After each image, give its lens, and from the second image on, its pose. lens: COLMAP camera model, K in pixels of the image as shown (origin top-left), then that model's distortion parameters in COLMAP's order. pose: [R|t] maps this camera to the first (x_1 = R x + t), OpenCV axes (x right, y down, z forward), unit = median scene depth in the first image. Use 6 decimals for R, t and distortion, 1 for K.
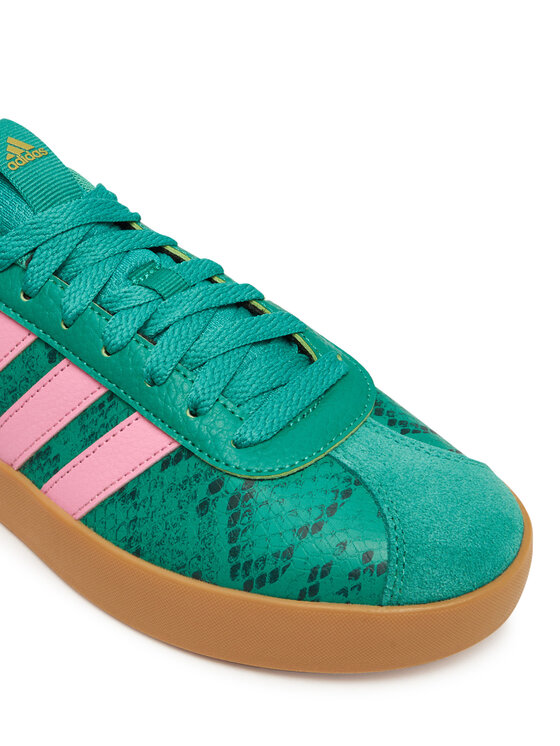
lens RADIAL K [[1168.1, 0, 281.6], [0, 1168.1, 372.9], [0, 0, 1]] dist [-0.123954, 0.000000]
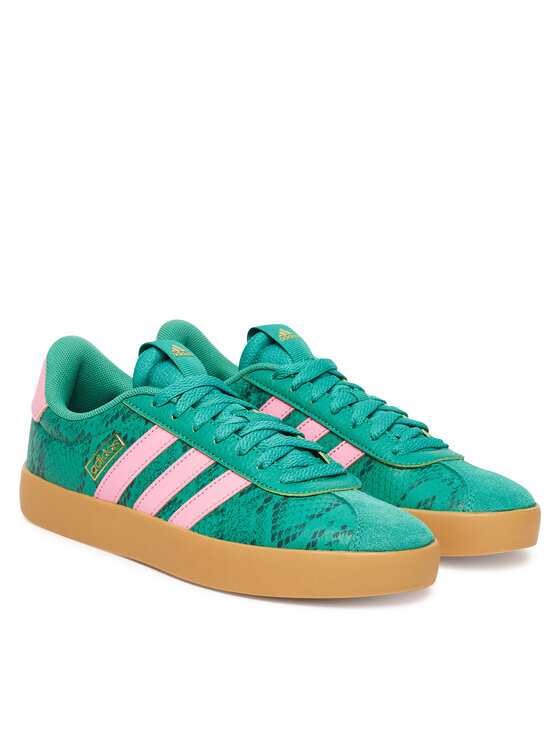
lens RADIAL K [[1317.4, 0, 279.6], [0, 1317.4, 372.9], [0, 0, 1]] dist [-0.009733, 0.000000]
pose [[0.994365, 0.073068, -0.076813, 0.106507], [-0.097541, 0.914409, -0.392865, 0.717791], [0.041533, 0.398143, 0.916383, -0.991721]]
